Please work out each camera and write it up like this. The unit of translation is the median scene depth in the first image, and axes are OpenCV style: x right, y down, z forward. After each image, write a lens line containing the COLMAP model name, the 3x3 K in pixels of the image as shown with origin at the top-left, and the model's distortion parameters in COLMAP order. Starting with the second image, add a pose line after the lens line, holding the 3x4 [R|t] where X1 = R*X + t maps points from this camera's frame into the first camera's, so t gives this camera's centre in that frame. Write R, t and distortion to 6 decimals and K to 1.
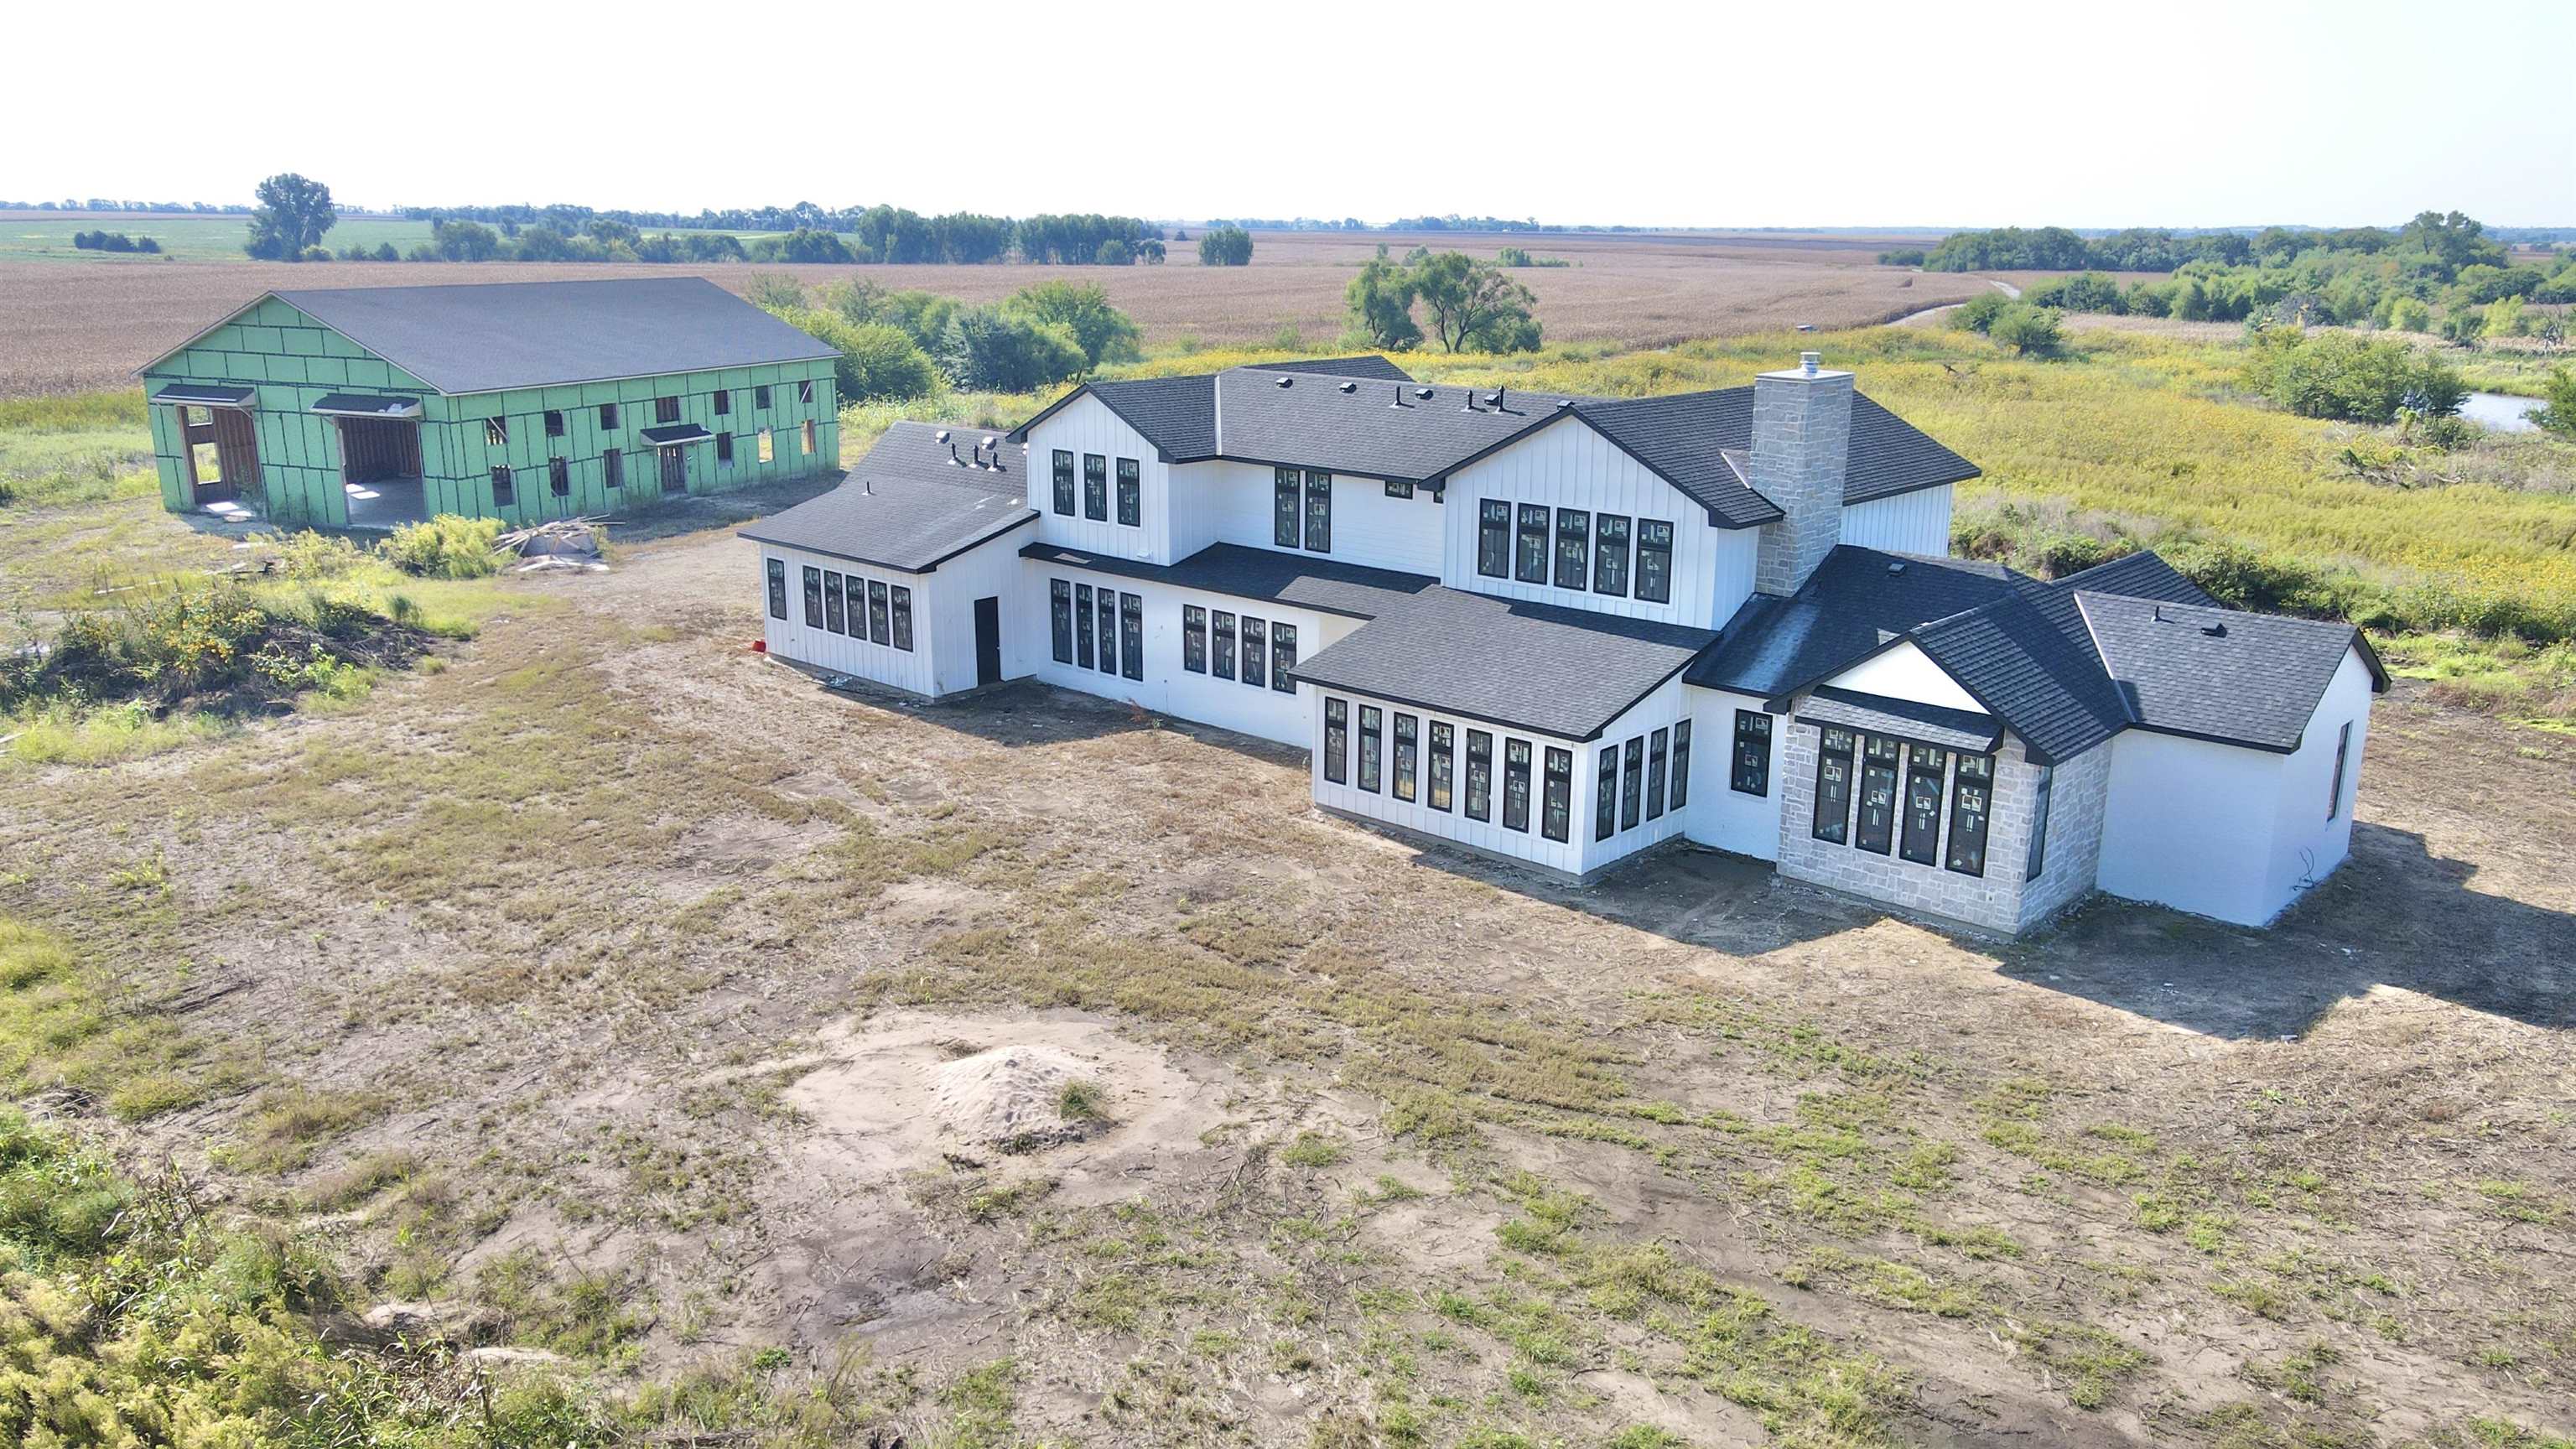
lens RADIAL K [[1895.8, 0, 1288.0], [0, 1895.8, 724.5], [0, 0, 1]] dist [-0.008263, 0.045642]
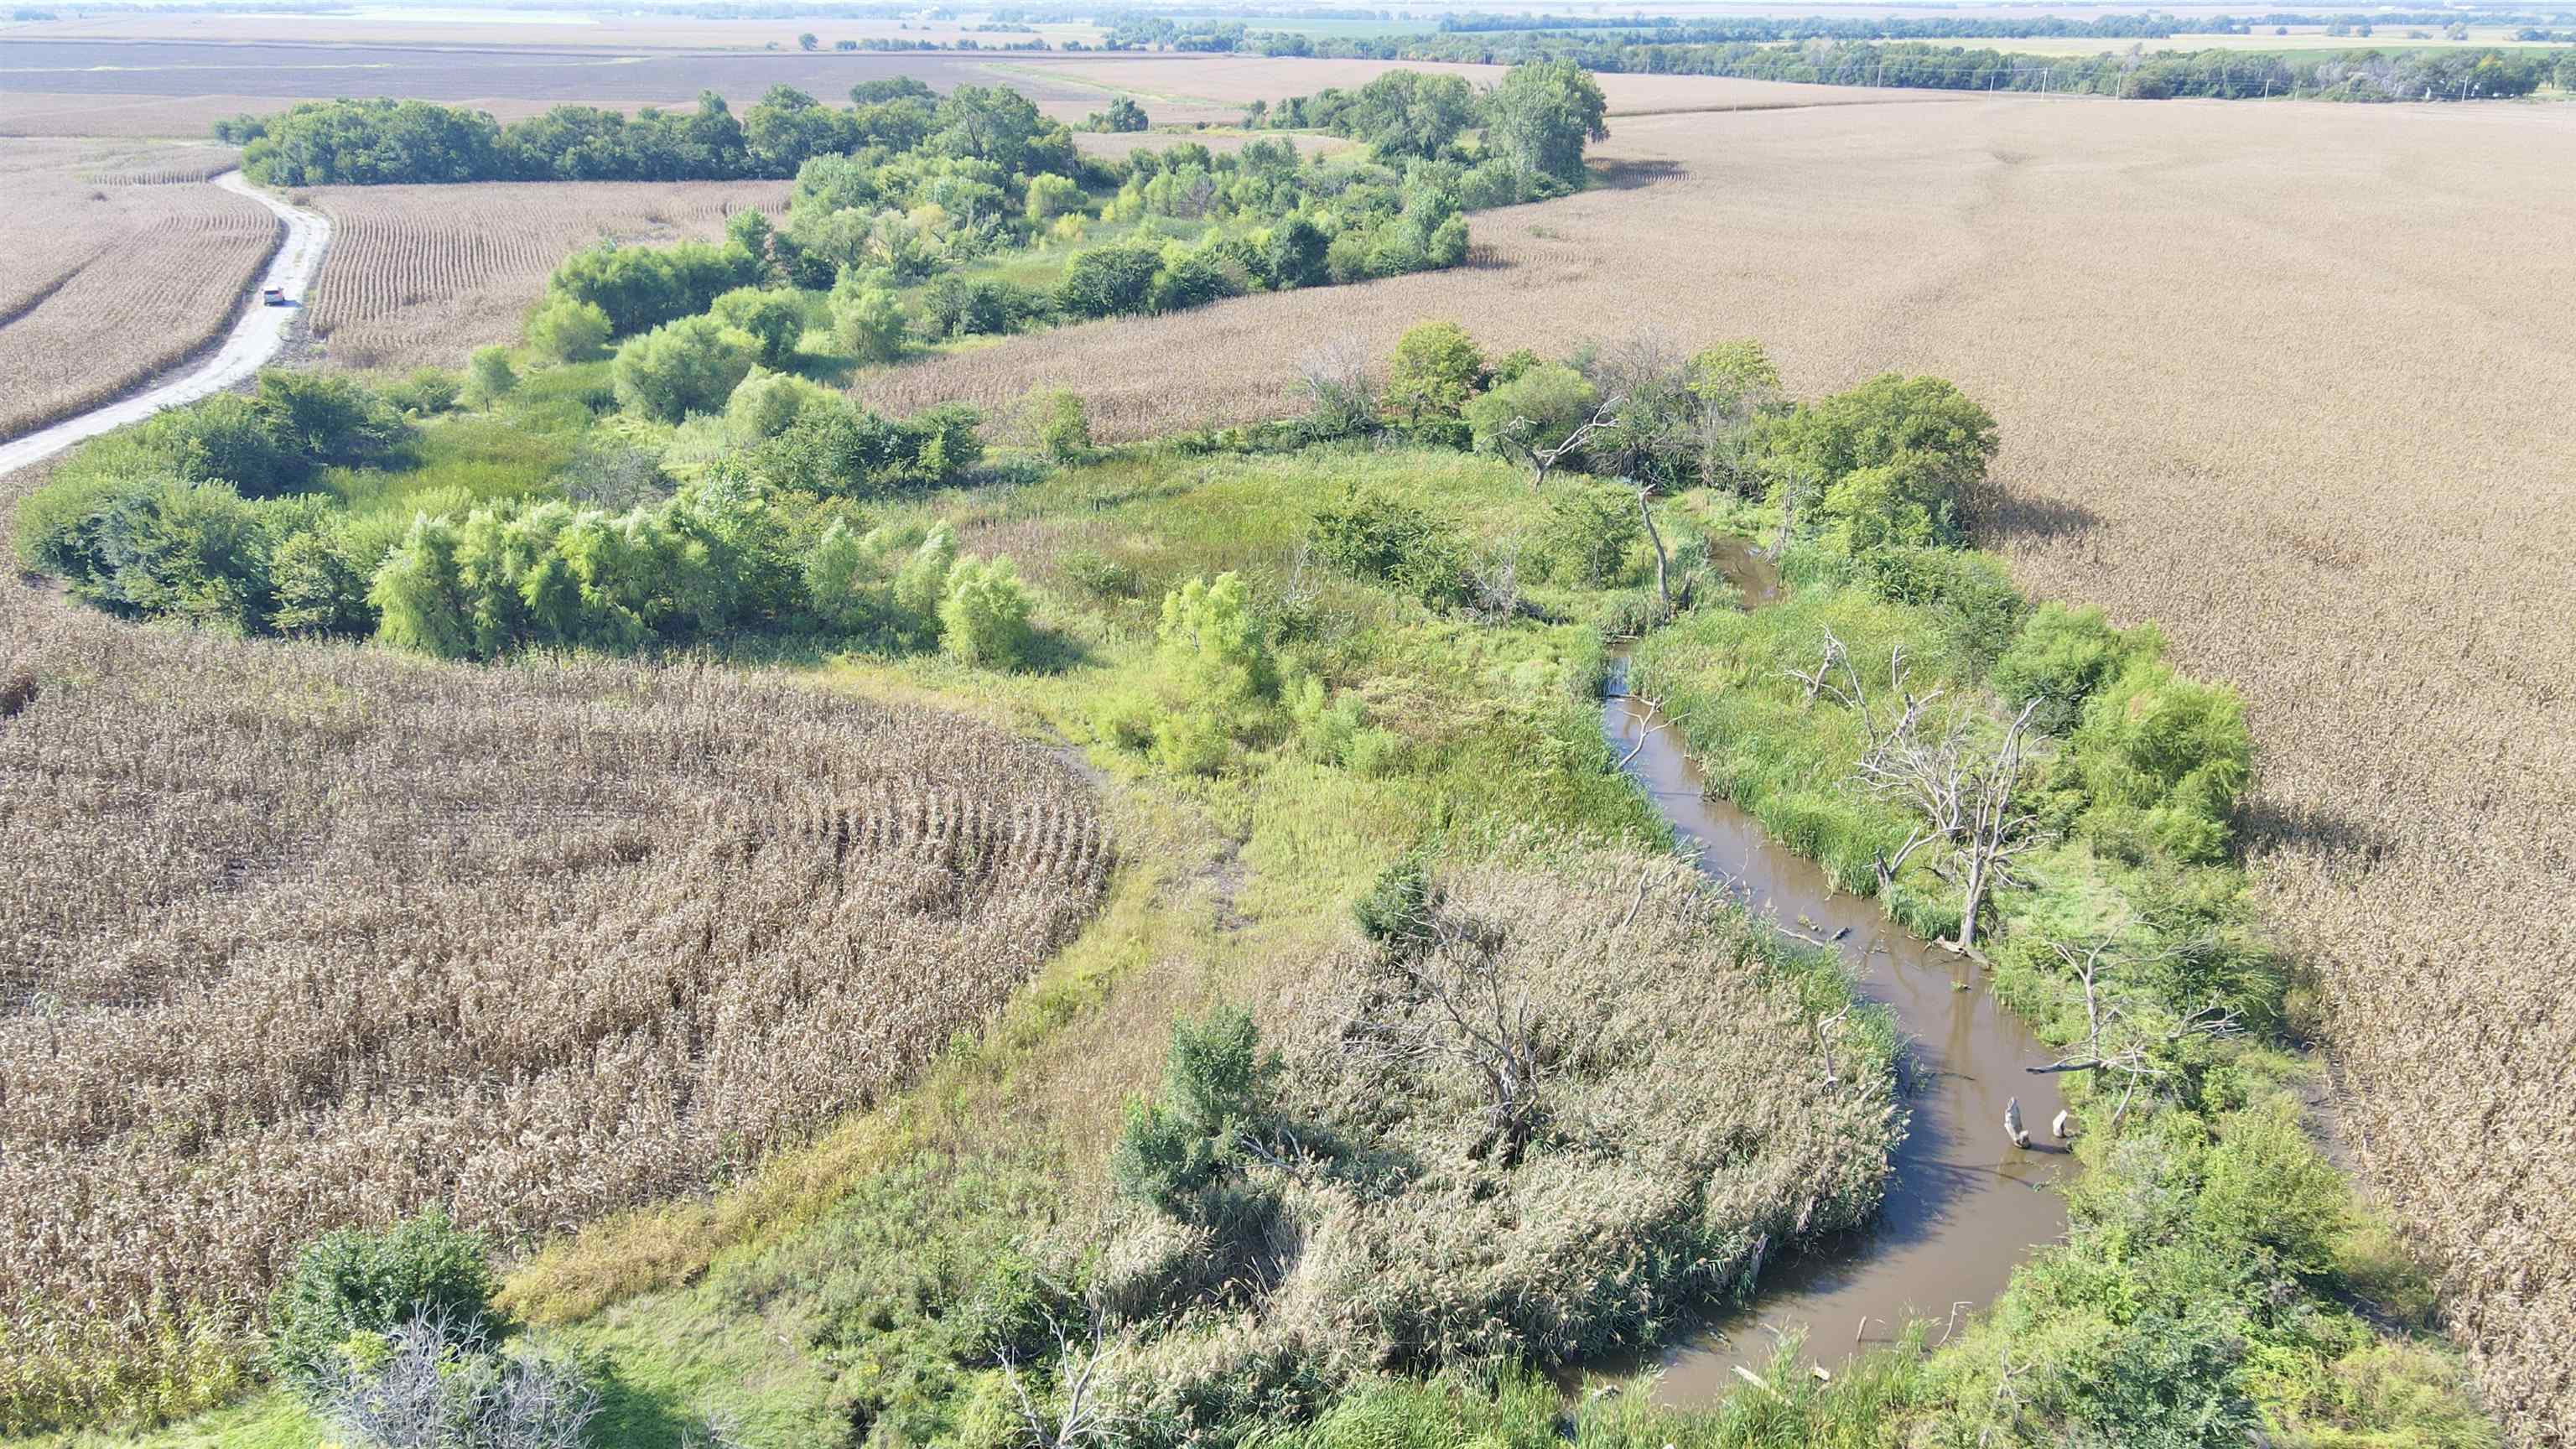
lens RADIAL K [[1895.8, 0, 1288.0], [0, 1895.8, 724.5], [0, 0, 1]] dist [-0.008263, 0.045642]
pose [[0.775025, -0.231176, 0.588127, 2.362006], [0.164470, 0.972401, 0.165487, -1.395904], [-0.610152, -0.031527, 0.791657, 3.852487]]
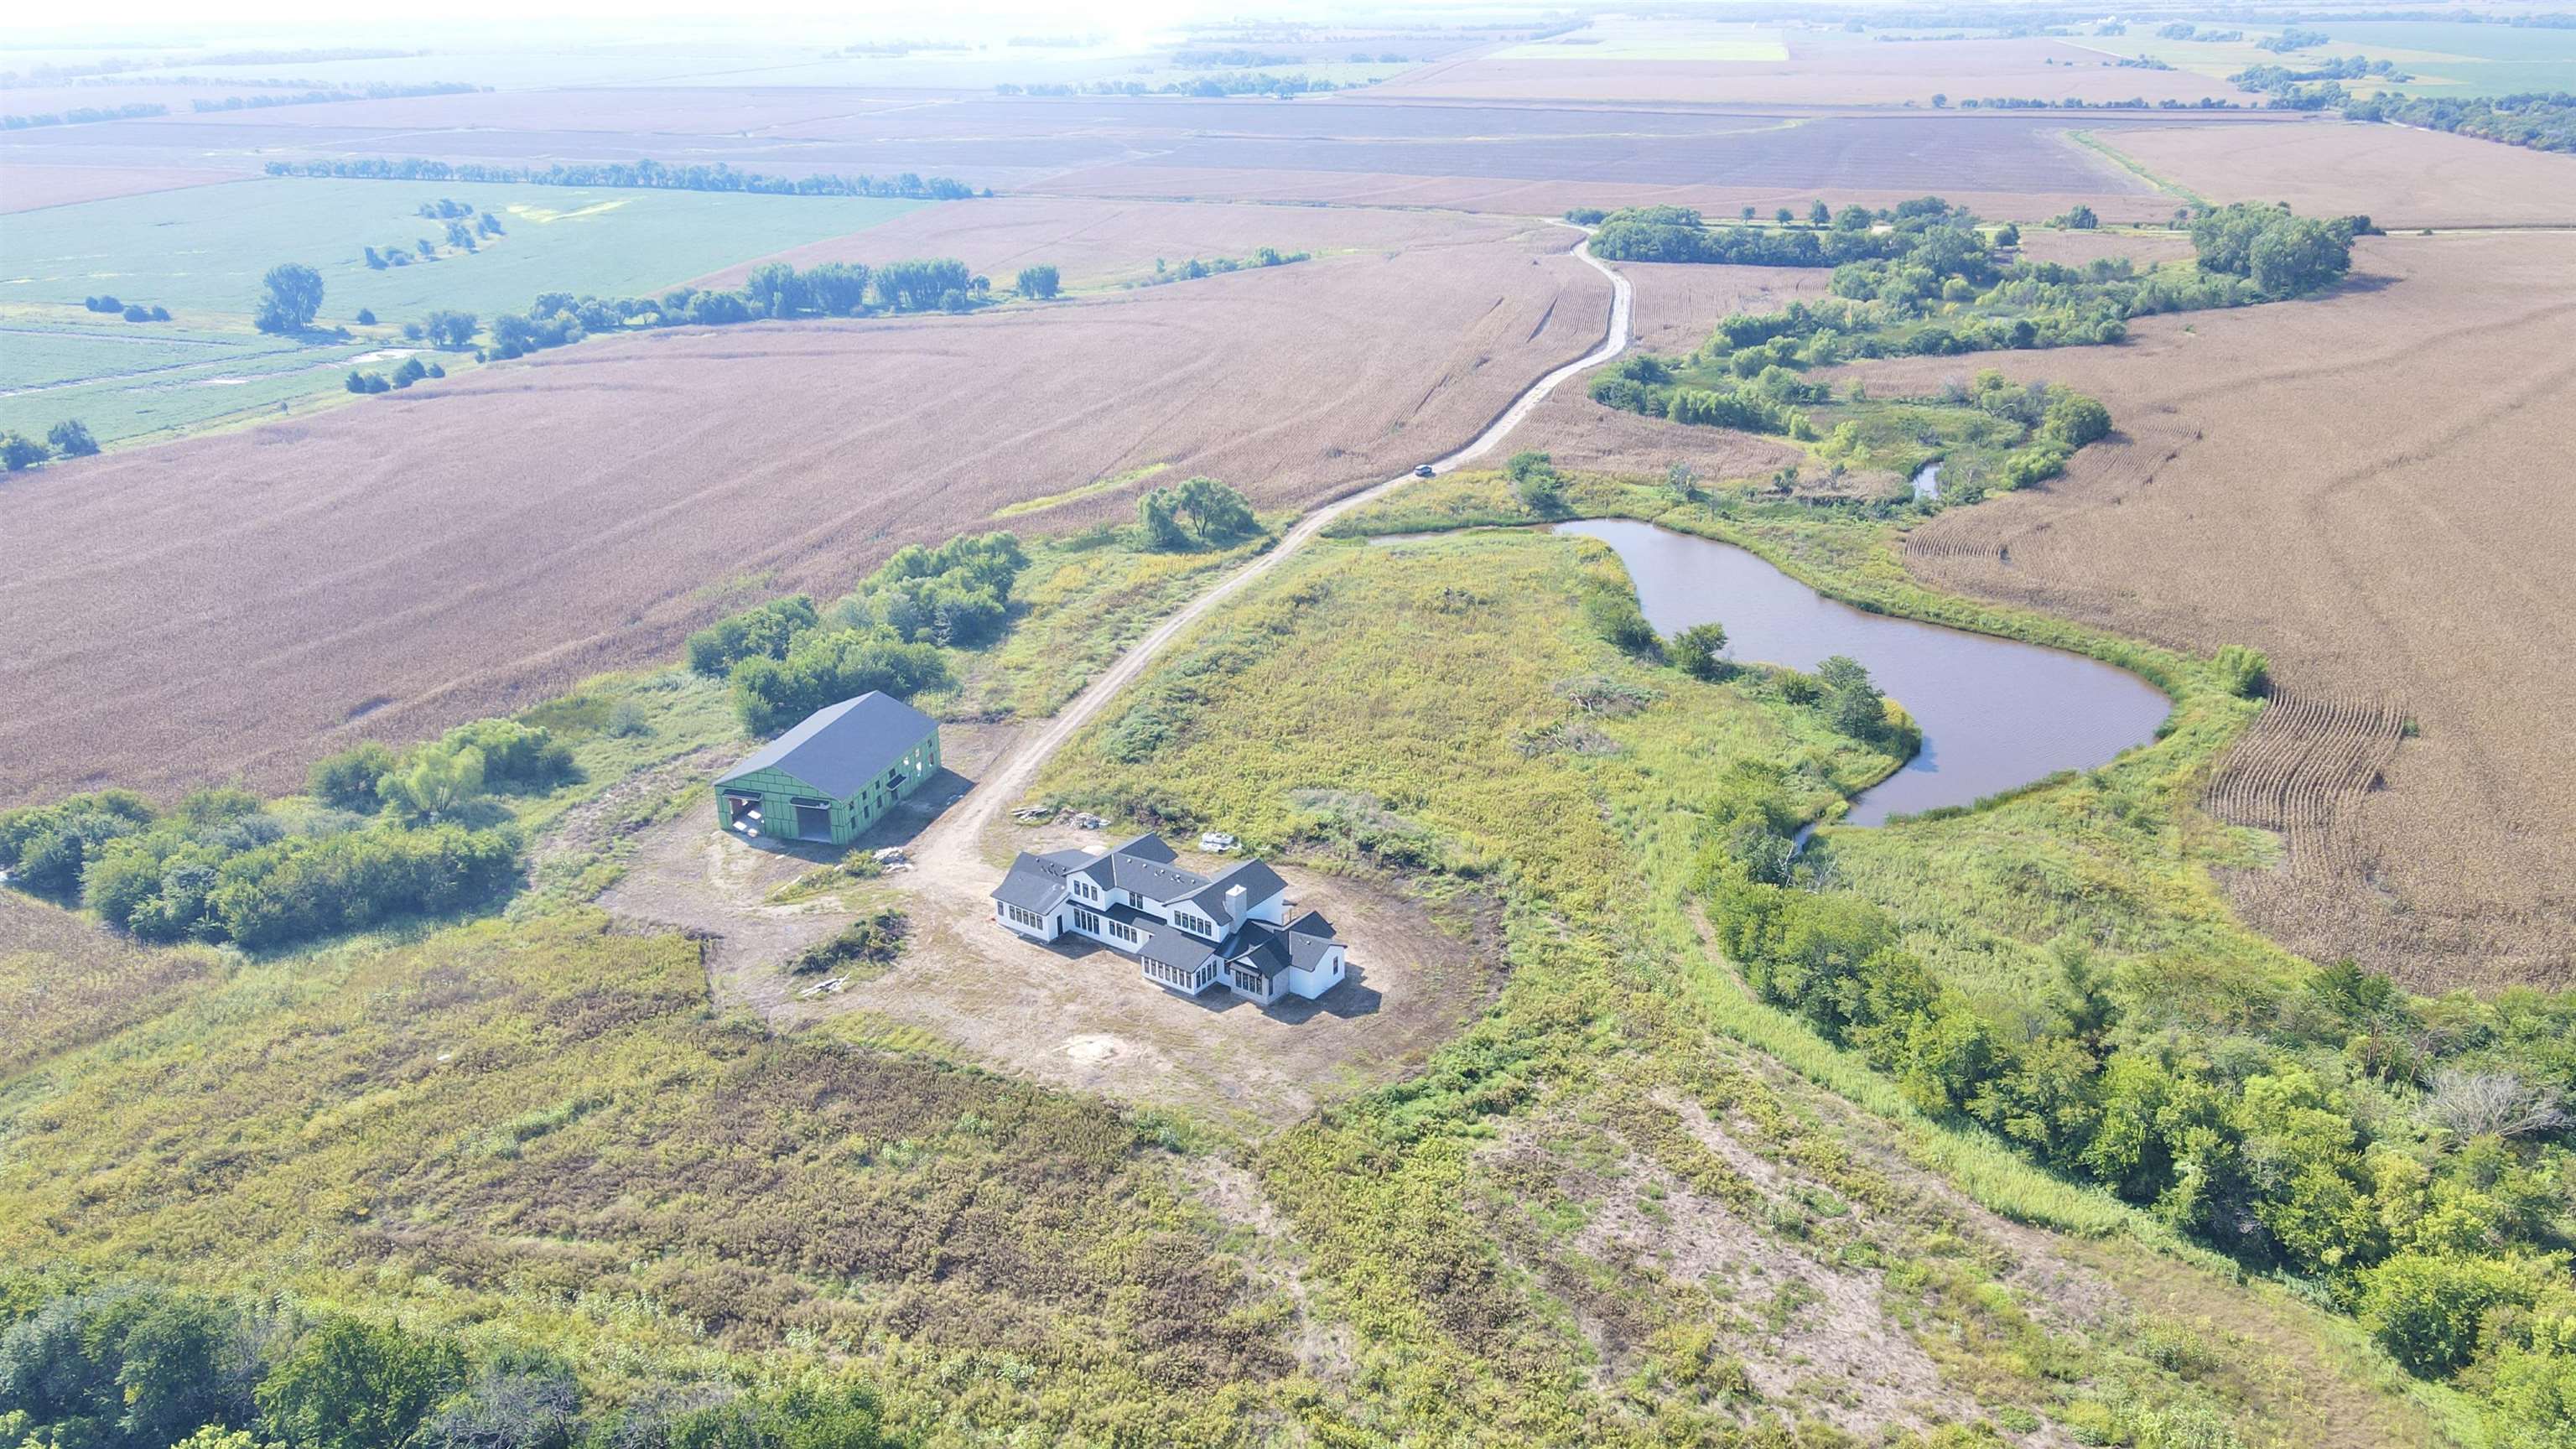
lens RADIAL K [[1888.2, 0, 1288.0], [0, 1888.2, 724.5], [0, 0, 1]] dist [-0.001515, 0.050467]
pose [[0.993870, -0.057956, 0.094146, -0.030107], [0.046657, 0.991908, 0.118074, -0.987632], [-0.100227, -0.112958, 0.988532, -3.210403]]
